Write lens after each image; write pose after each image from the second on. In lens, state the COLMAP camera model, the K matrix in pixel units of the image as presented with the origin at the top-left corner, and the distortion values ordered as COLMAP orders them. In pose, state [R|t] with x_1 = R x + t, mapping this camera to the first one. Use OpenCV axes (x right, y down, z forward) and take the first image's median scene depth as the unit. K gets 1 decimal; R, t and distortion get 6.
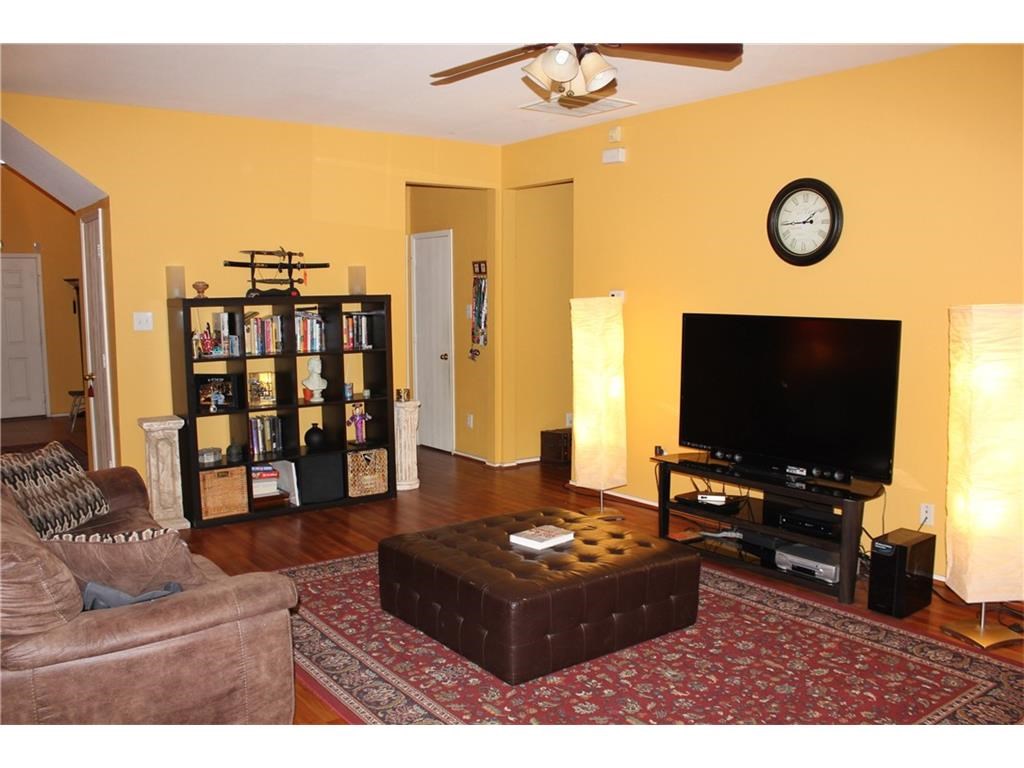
lens RADIAL K [[853.8, 0, 510.5], [0, 853.8, 386.6], [0, 0, 1]] dist [-0.179268, 0.156995]
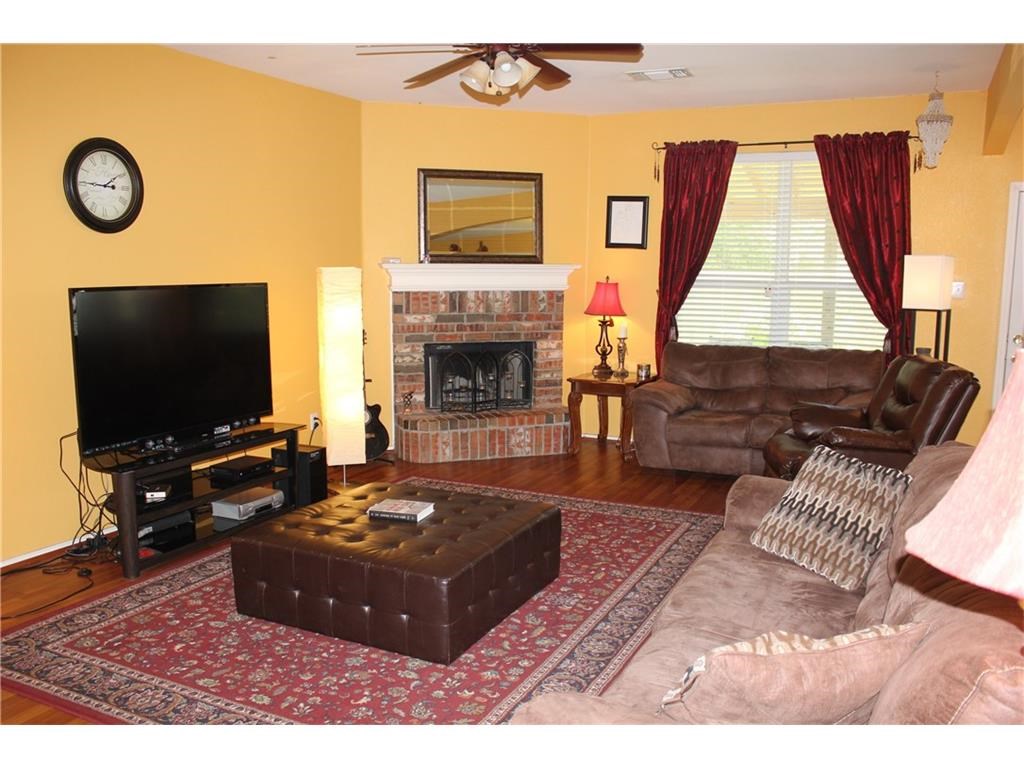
lens RADIAL K [[853.8, 0, 510.5], [0, 853.8, 386.6], [0, 0, 1]] dist [-0.179268, 0.156995]
pose [[-0.444675, -0.123393, 0.887152, -0.841926], [0.098352, 0.977749, 0.185292, -0.126043], [-0.890276, 0.169648, -0.422645, 1.246288]]
